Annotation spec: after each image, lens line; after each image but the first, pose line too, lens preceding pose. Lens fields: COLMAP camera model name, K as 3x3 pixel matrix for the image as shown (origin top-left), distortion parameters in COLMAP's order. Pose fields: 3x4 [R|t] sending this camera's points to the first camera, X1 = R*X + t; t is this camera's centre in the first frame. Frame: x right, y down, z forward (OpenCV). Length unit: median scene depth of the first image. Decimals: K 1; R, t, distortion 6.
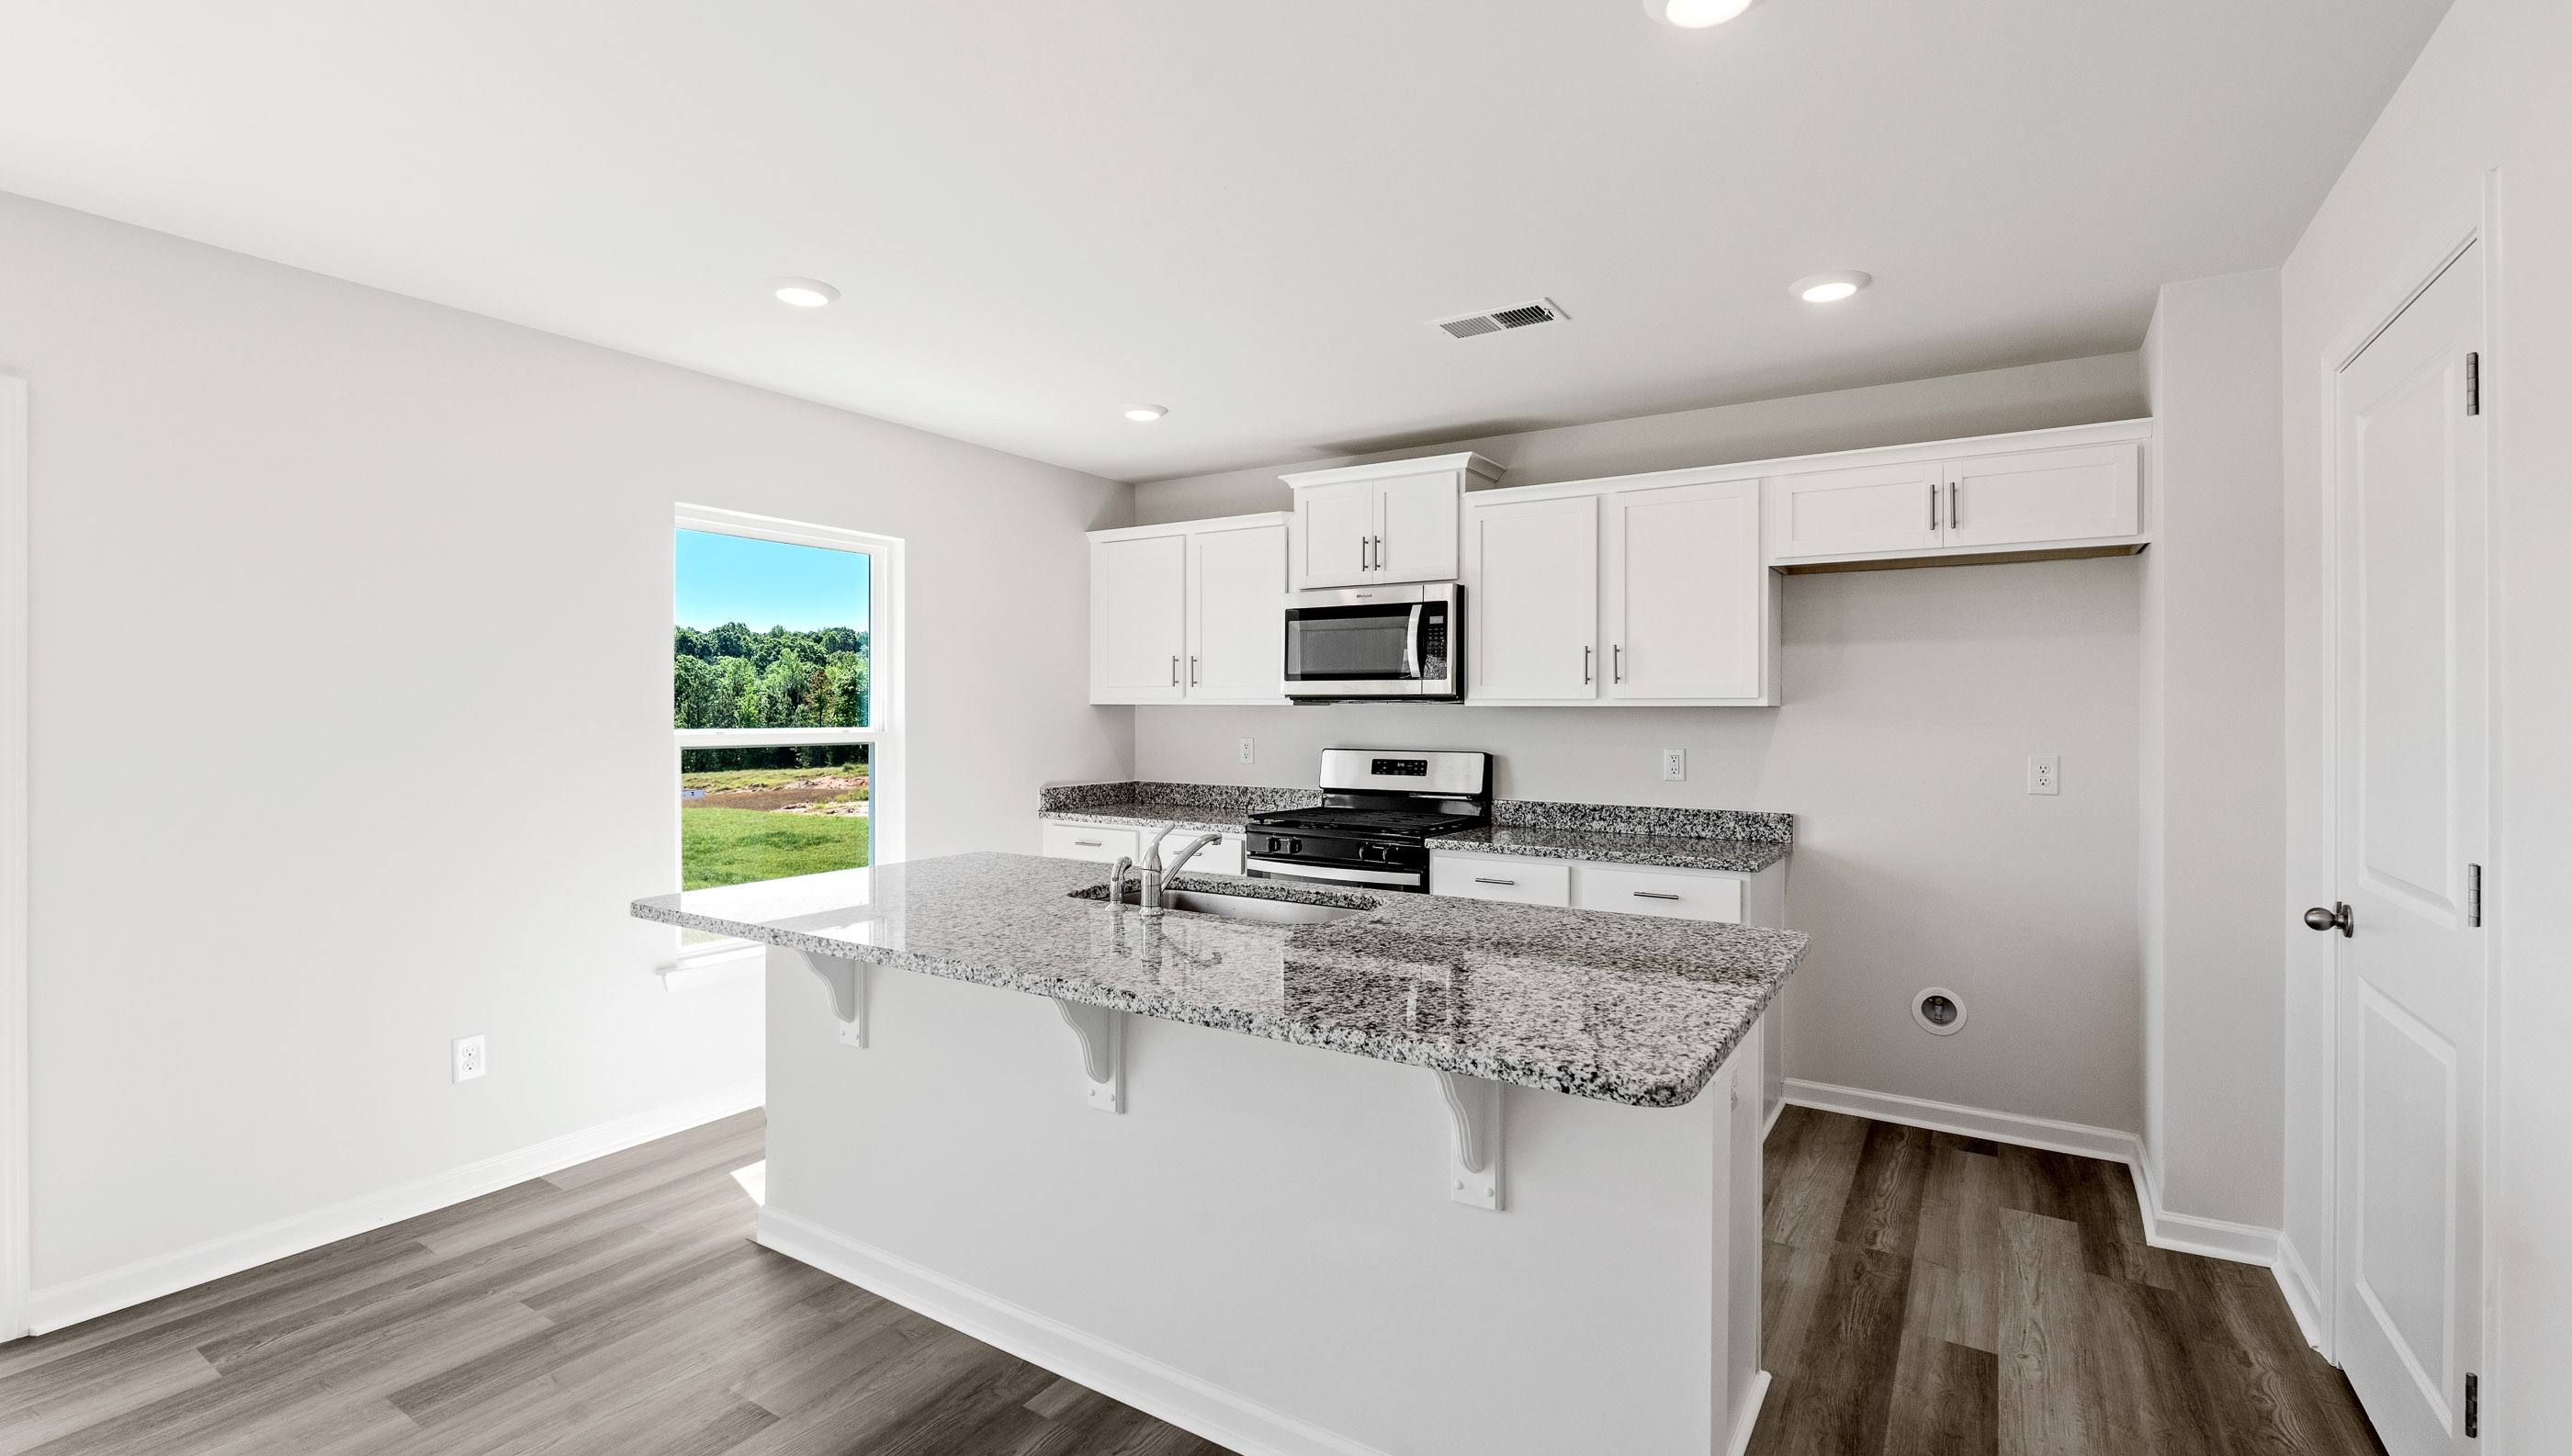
lens RADIAL K [[1116.3, 0, 1288.6], [0, 1116.3, 714.6], [0, 0, 1]] dist [-0.005999, -0.000006]
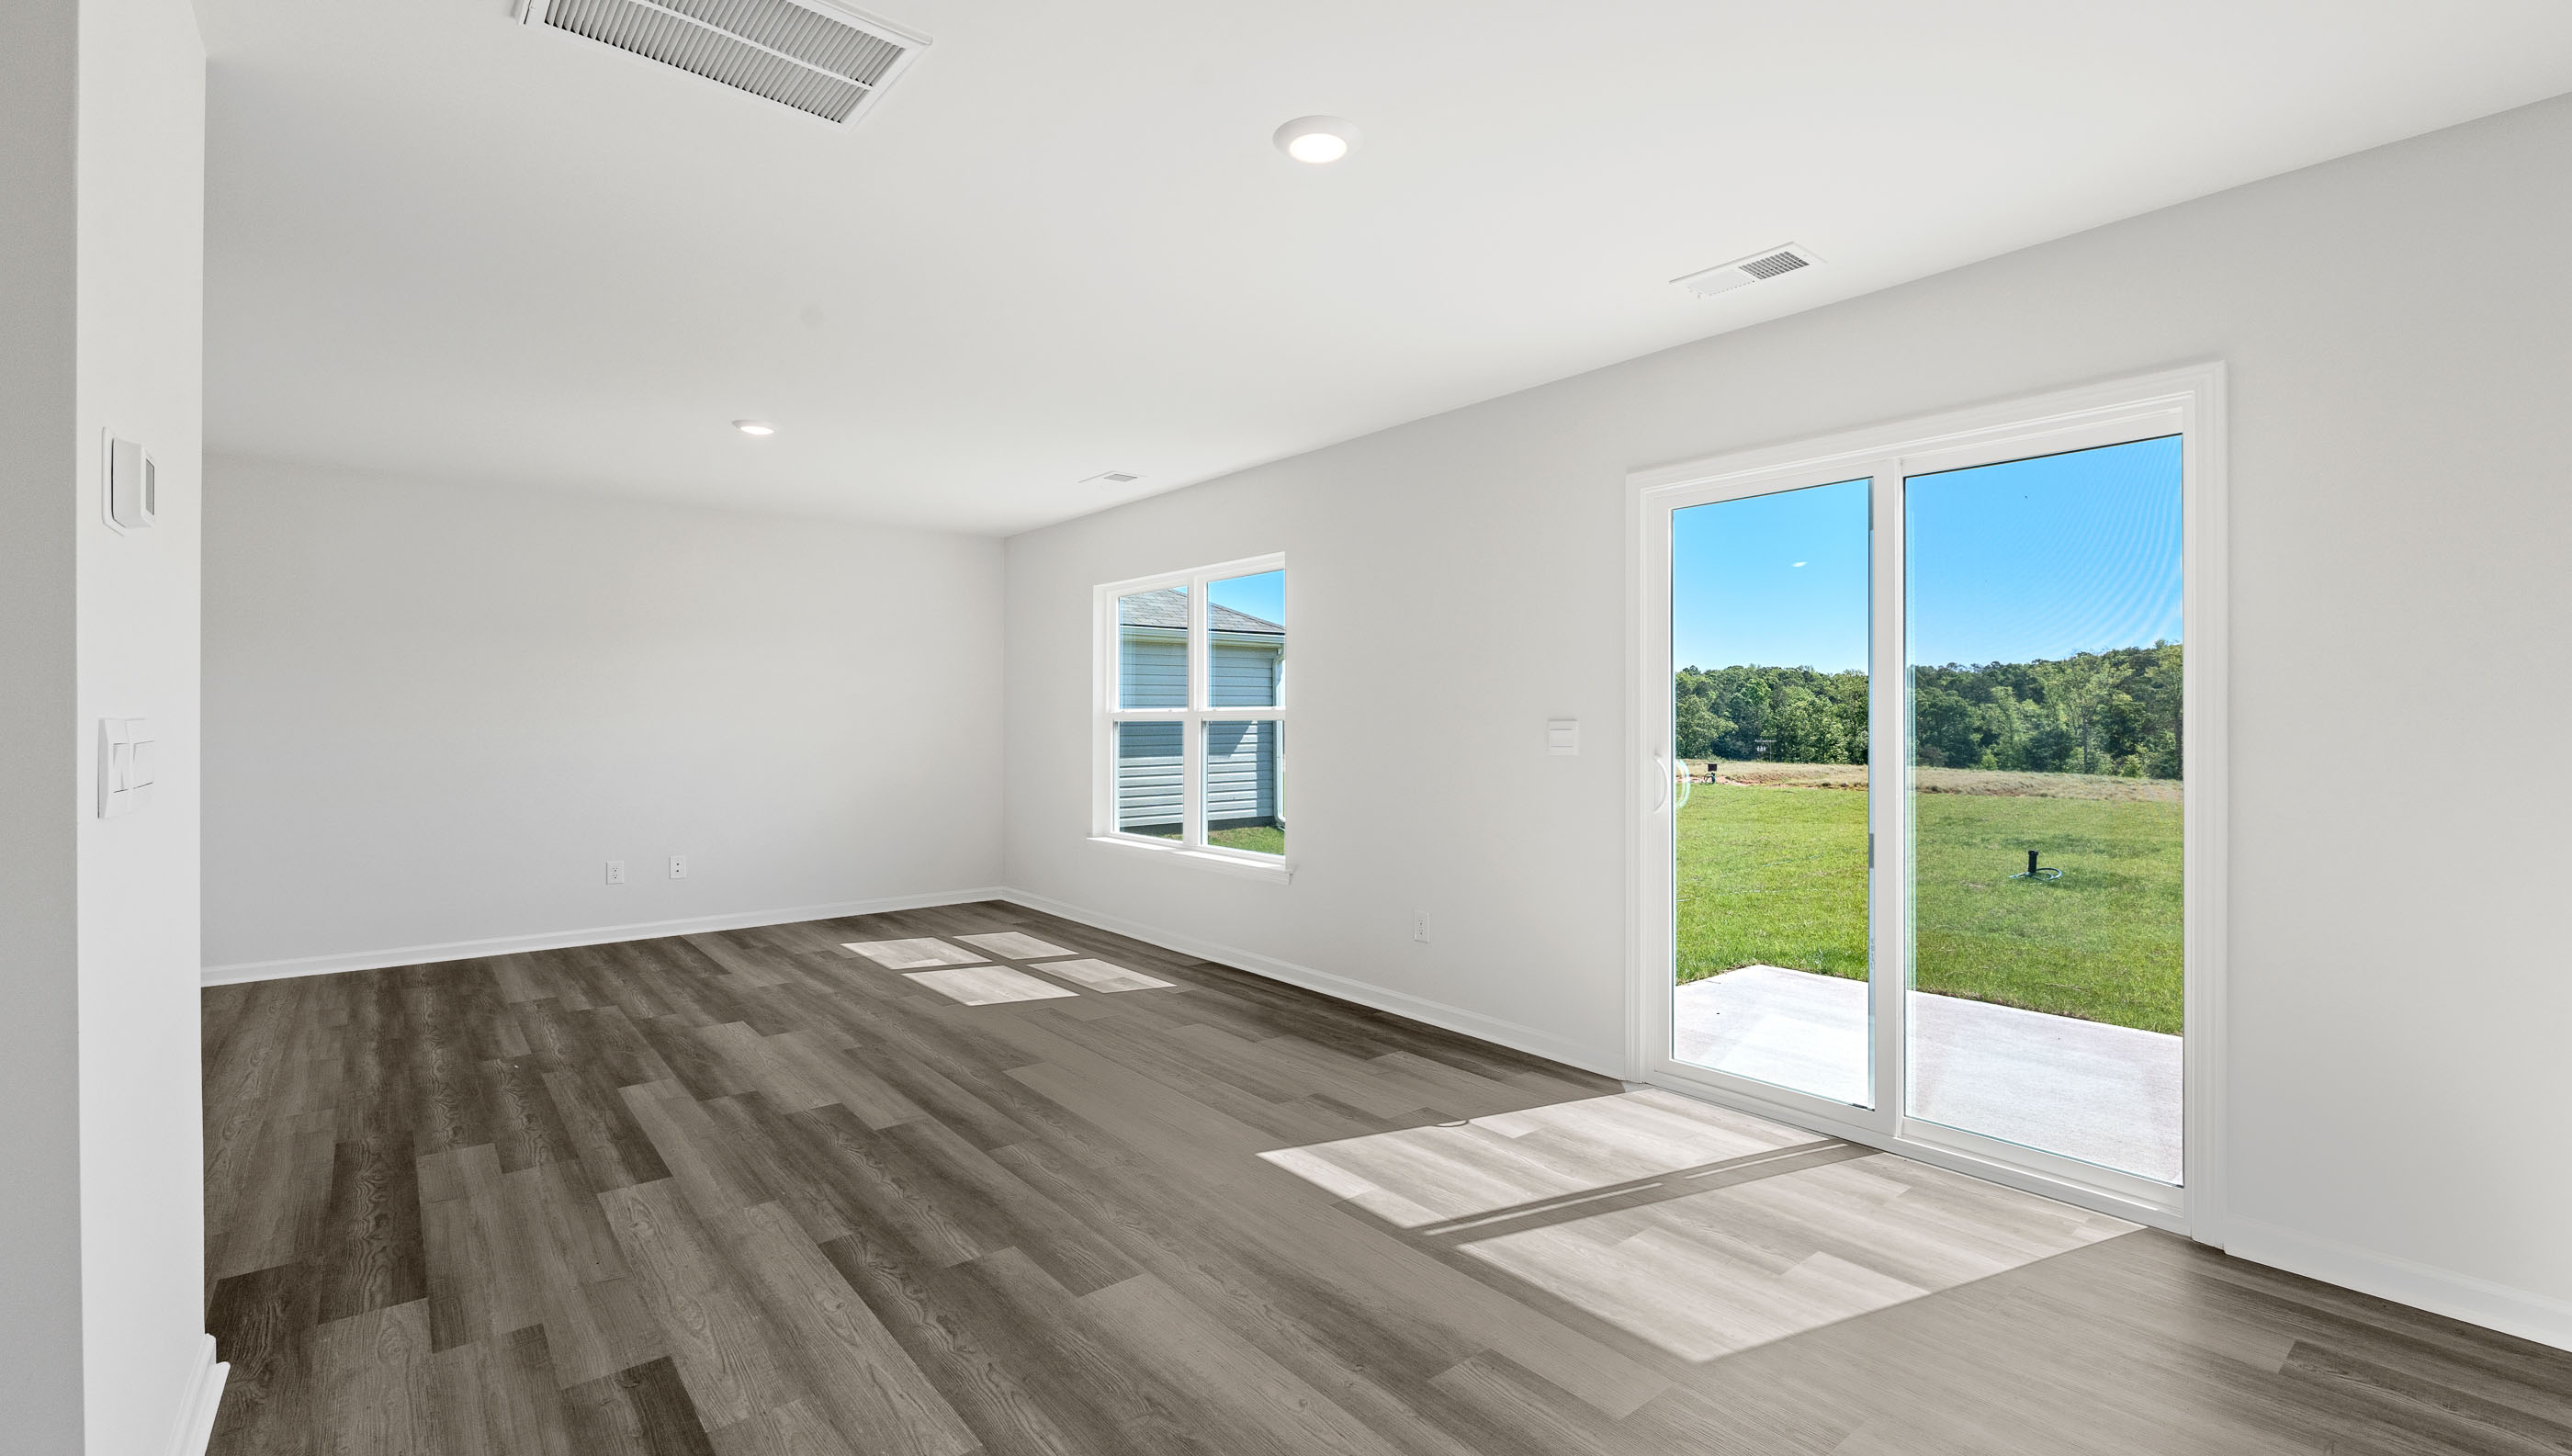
lens RADIAL K [[1116.3, 0, 1288.6], [0, 1116.3, 714.6], [0, 0, 1]] dist [-0.005999, -0.000006]
pose [[-0.314836, -0.006307, -0.949125, 0.107238], [-0.003103, 0.999979, -0.005615, 0.032406], [0.949141, 0.001178, -0.314849, 0.300851]]
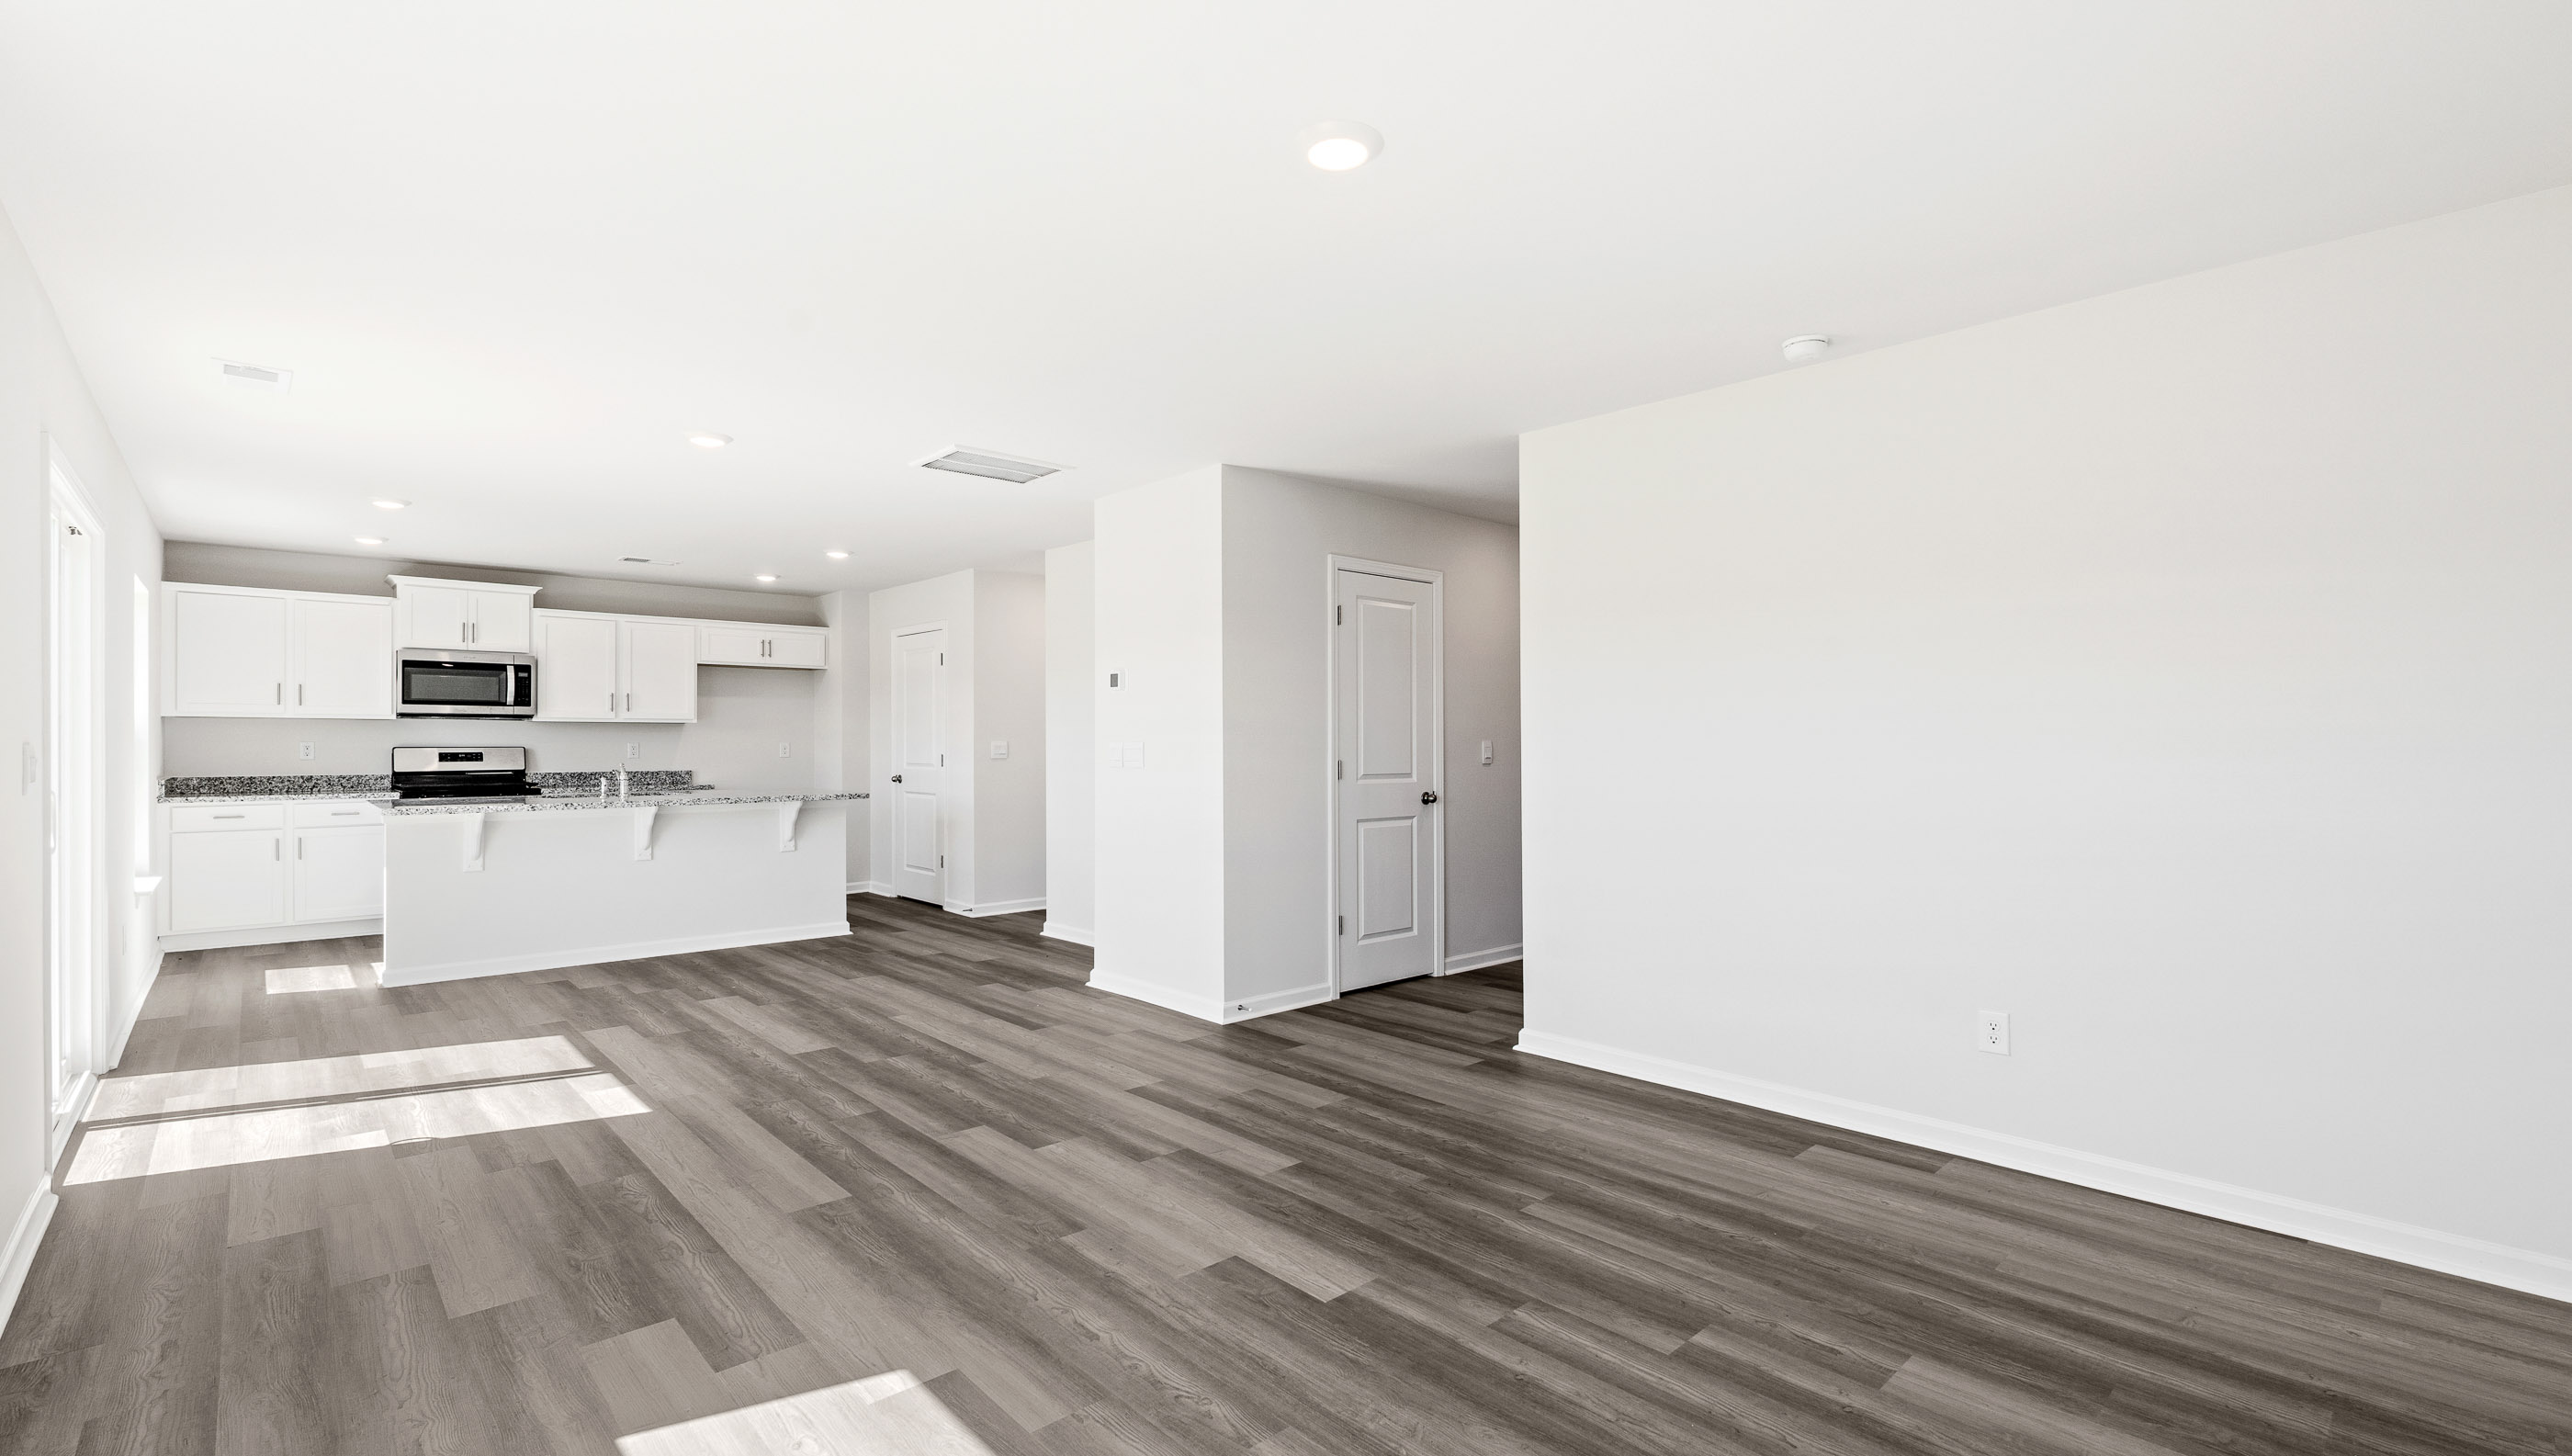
lens RADIAL K [[1123.7, 0, 1275.0], [0, 1123.7, 741.0], [0, 0, 1]] dist [-0.002573, -0.000068]
pose [[0.264988, -0.001485, 0.964251, -1.476684], [0.003222, 0.999995, 0.000655, 0.031629], [-0.964246, 0.002933, 0.264991, -0.775414]]
